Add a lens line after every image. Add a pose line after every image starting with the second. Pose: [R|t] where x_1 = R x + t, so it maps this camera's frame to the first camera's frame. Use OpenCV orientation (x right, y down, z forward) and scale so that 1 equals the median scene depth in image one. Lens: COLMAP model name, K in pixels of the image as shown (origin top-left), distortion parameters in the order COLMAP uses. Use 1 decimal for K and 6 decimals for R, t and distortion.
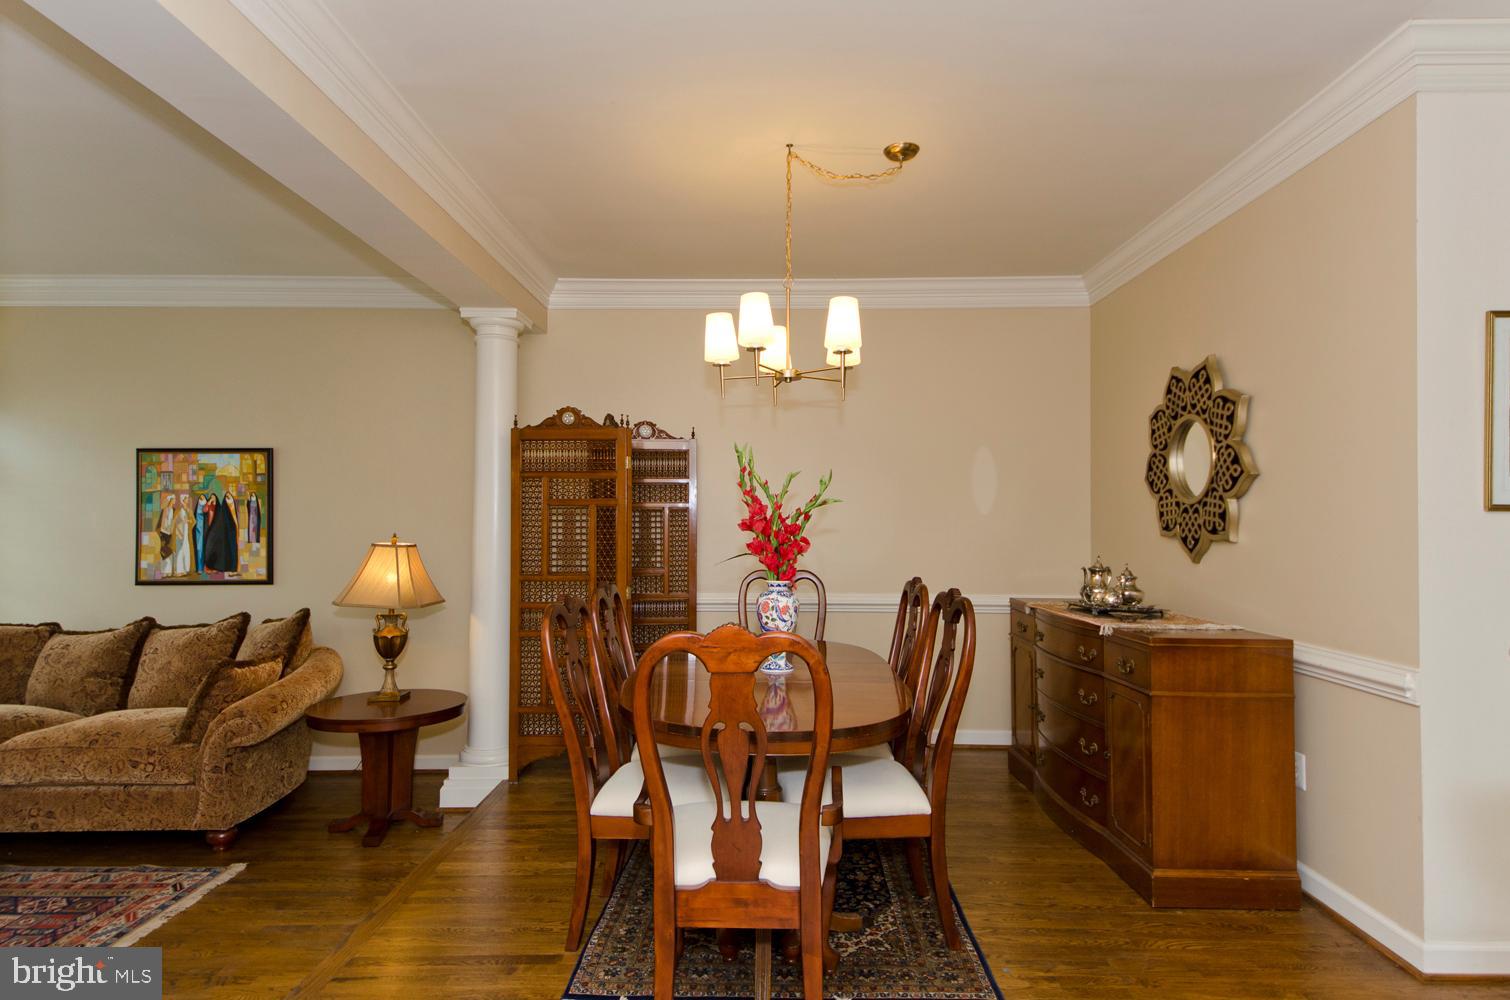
lens RADIAL K [[803.0, 0, 757.8], [0, 803.0, 504.8], [0, 0, 1]] dist [0.023750, -0.018356]
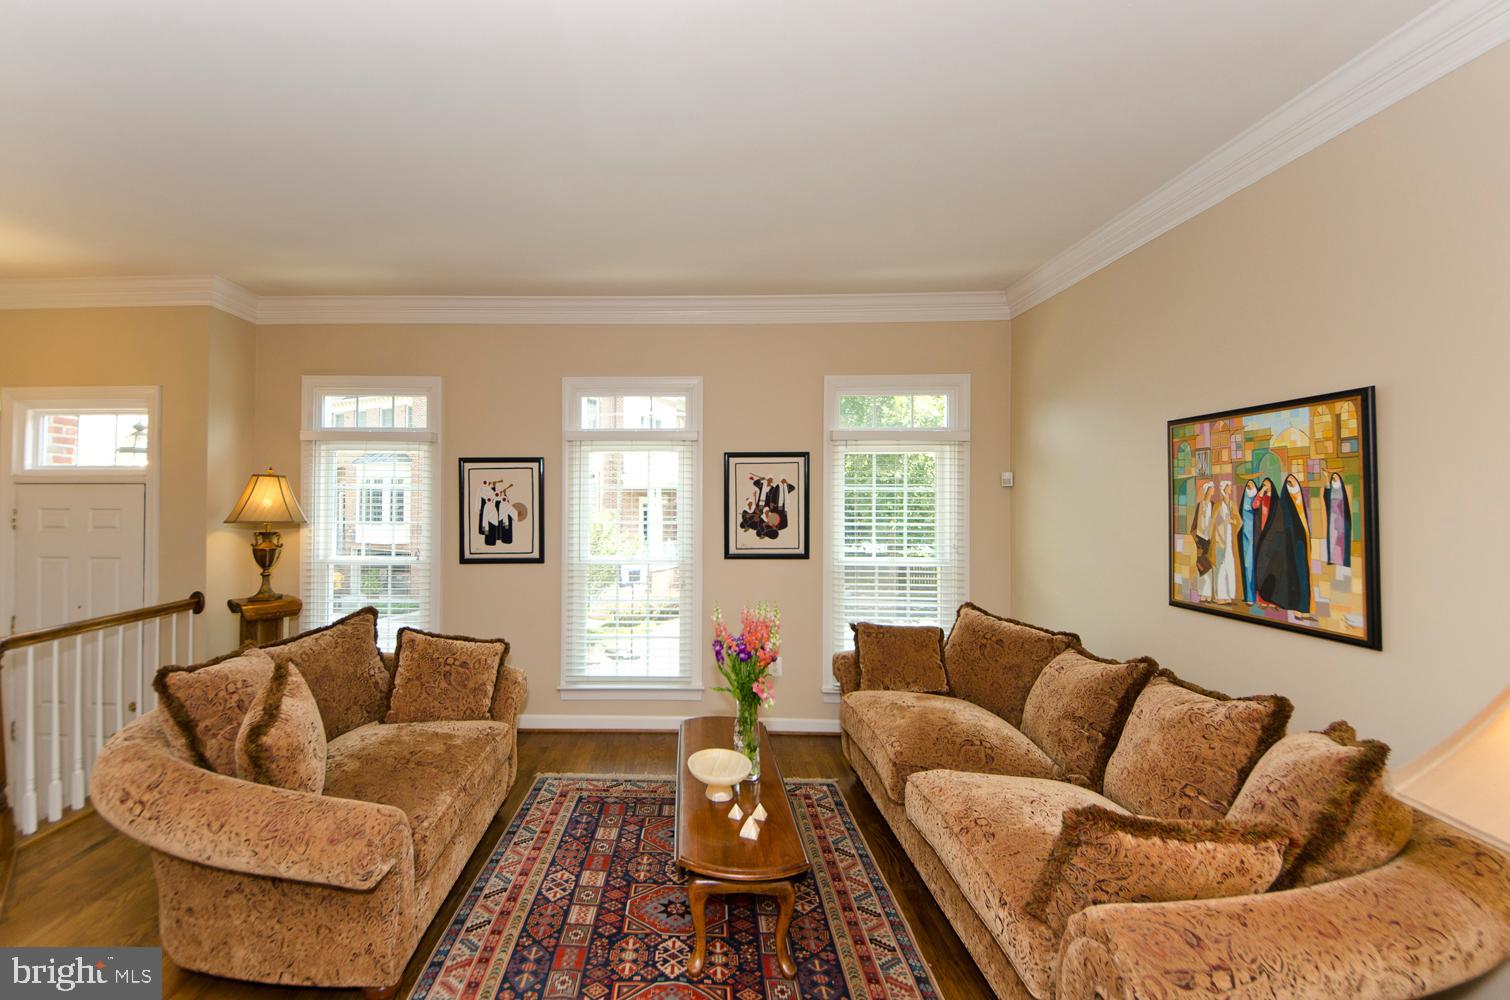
lens RADIAL K [[592.0, 0, 677.3], [0, 592.0, 495.2], [0, 0, 1]] dist [0.044636, -0.019183]
pose [[-0.027929, -0.007287, -0.999583, -0.201464], [0.019994, 0.999769, -0.007847, -0.006249], [0.999410, -0.020205, -0.027777, 0.566725]]
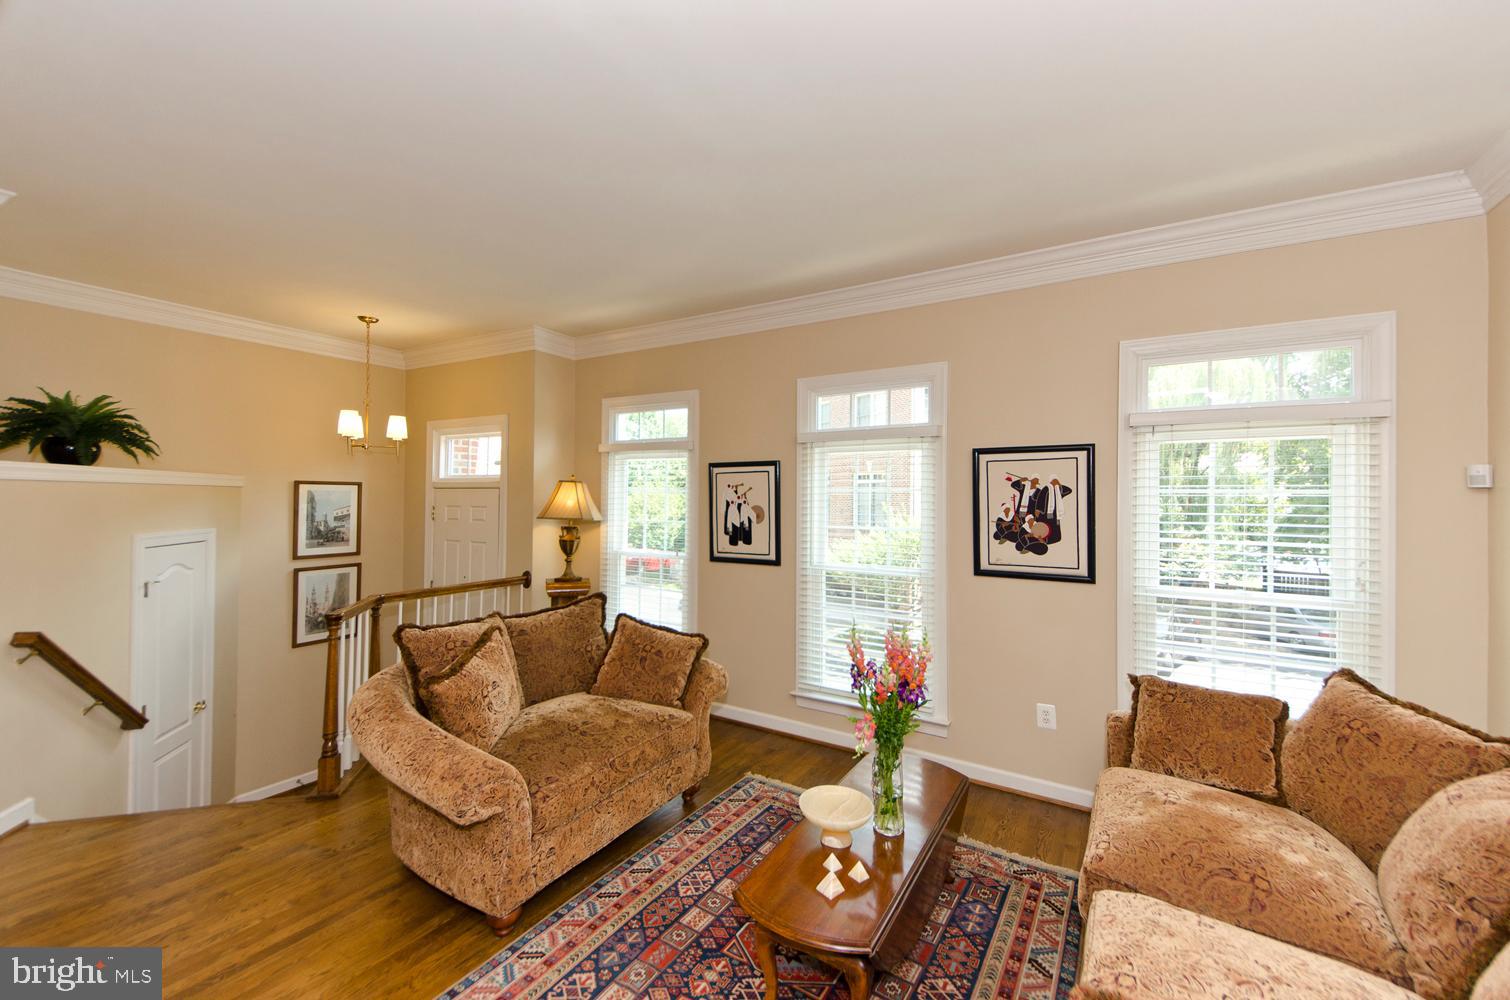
lens RADIAL K [[605.9, 0, 725.9], [0, 605.9, 497.9], [0, 0, 1]] dist [0.056454, -0.000540]
pose [[-0.514573, -0.008254, -0.857407, -0.260686], [0.008141, 0.999862, -0.014512, -0.005077], [0.857408, -0.014448, -0.514435, 0.732929]]
